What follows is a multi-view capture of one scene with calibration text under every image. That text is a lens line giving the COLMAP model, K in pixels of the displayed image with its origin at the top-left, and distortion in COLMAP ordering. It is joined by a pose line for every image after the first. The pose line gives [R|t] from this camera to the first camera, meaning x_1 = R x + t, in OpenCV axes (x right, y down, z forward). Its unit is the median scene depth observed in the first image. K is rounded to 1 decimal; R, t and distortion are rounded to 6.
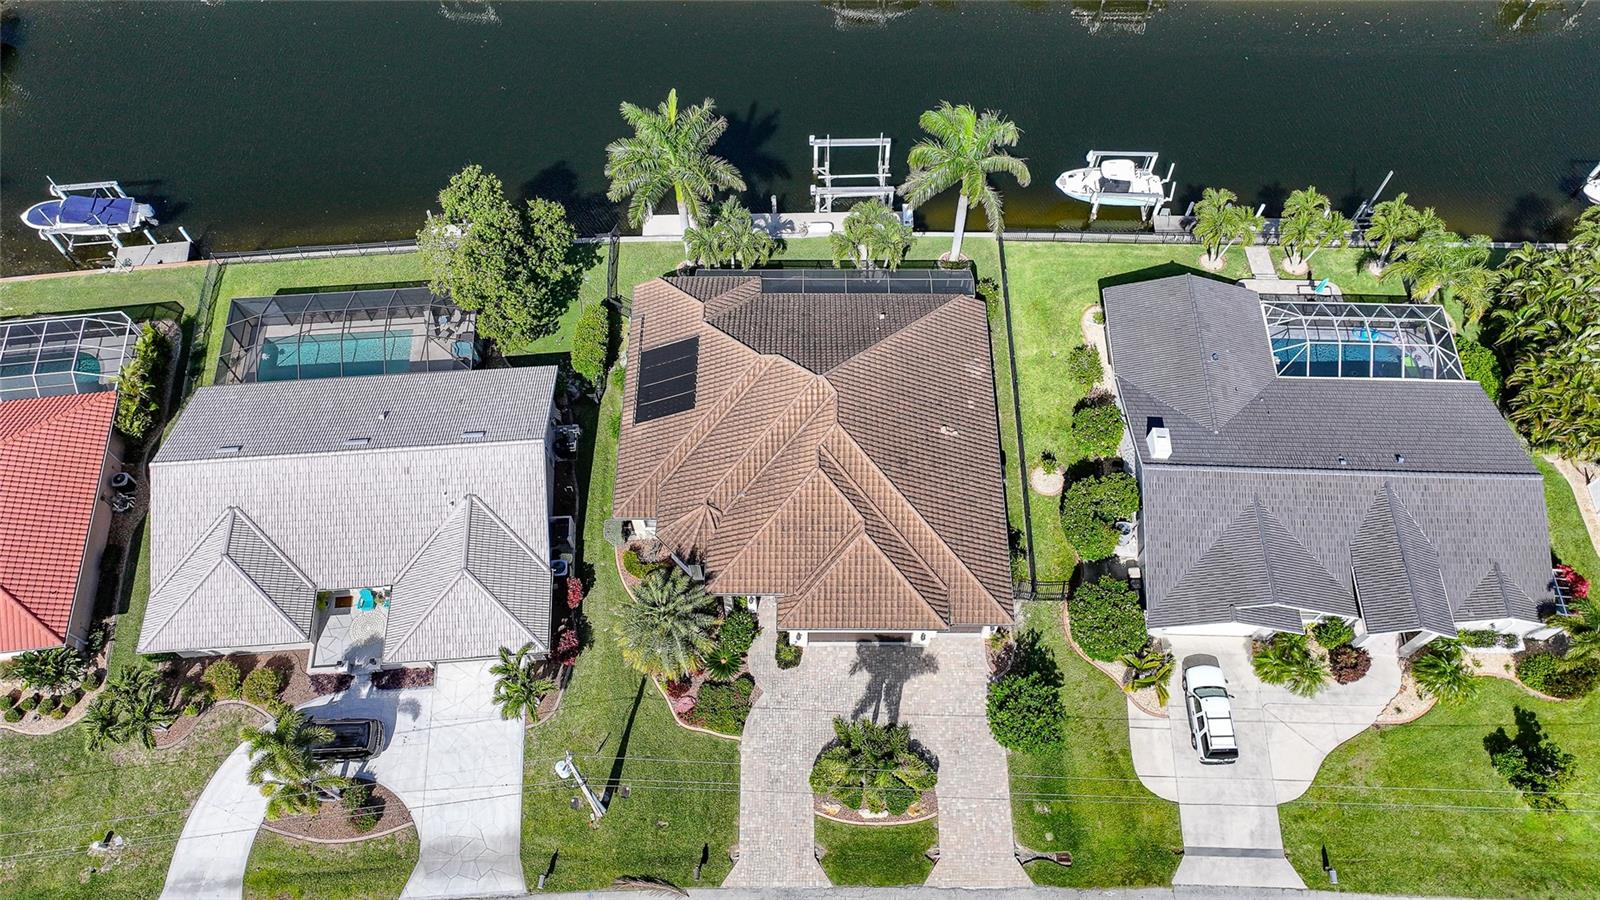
lens RADIAL K [[1140.1, 0, 800.0], [0, 1140.1, 450.0], [0, 0, 1]] dist [-0.003970, 0.020459]
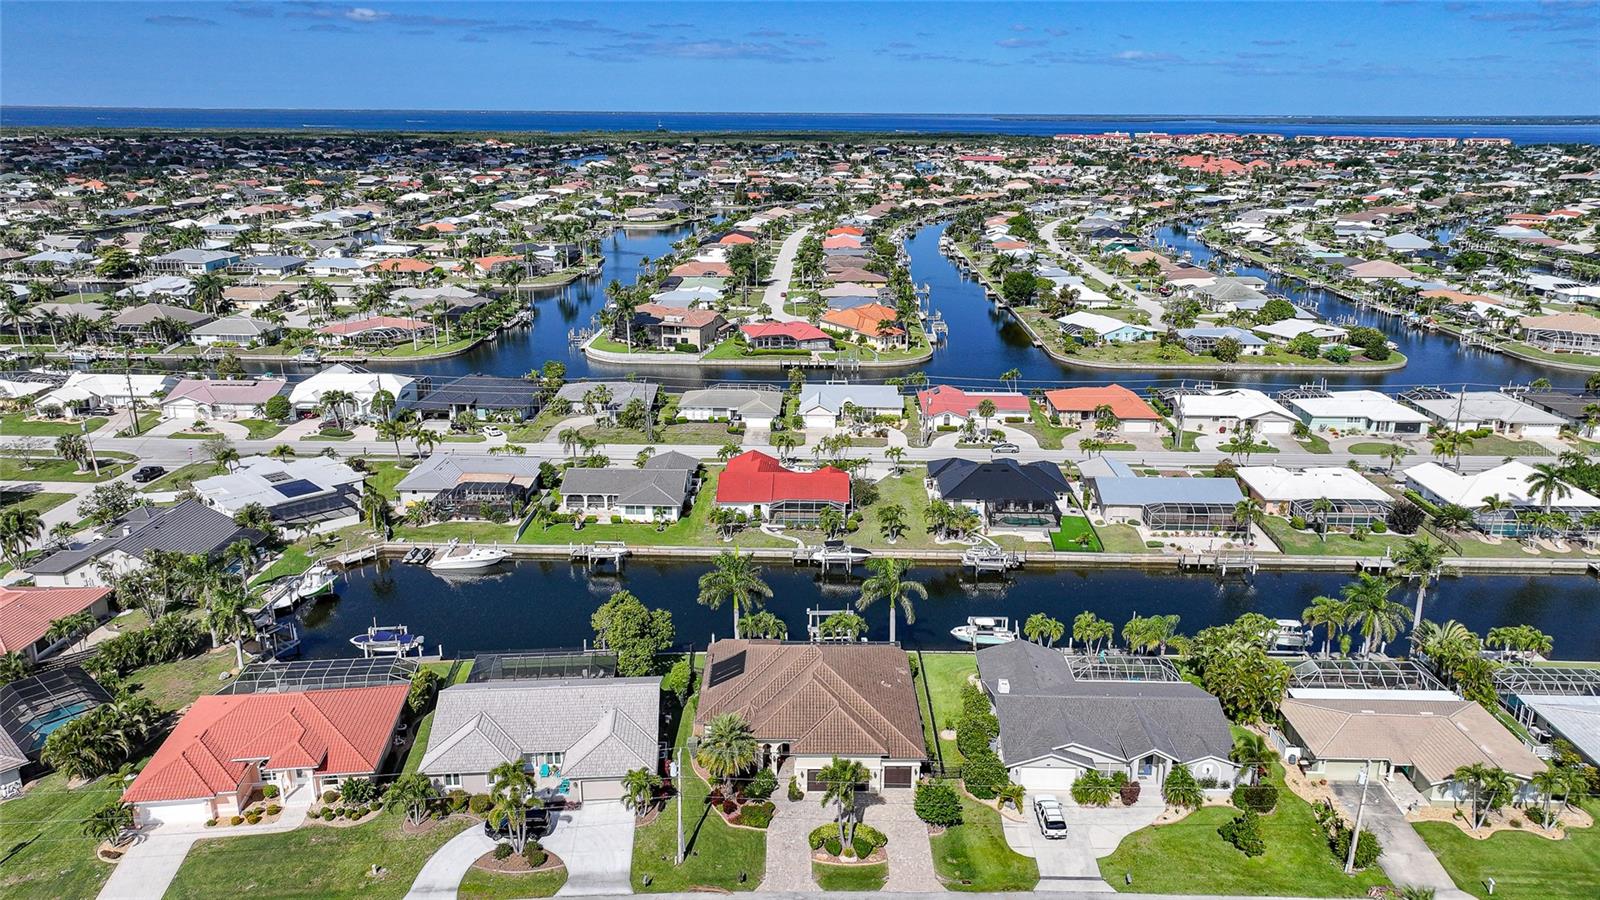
lens RADIAL K [[1140.1, 0, 800.0], [0, 1140.1, 450.0], [0, 0, 1]] dist [-0.003970, 0.020459]
pose [[0.999995, 0.002244, 0.002314, -0.009222], [-0.000036, 0.725628, -0.688087, 0.994108], [-0.003224, 0.688083, 0.725625, -0.573947]]
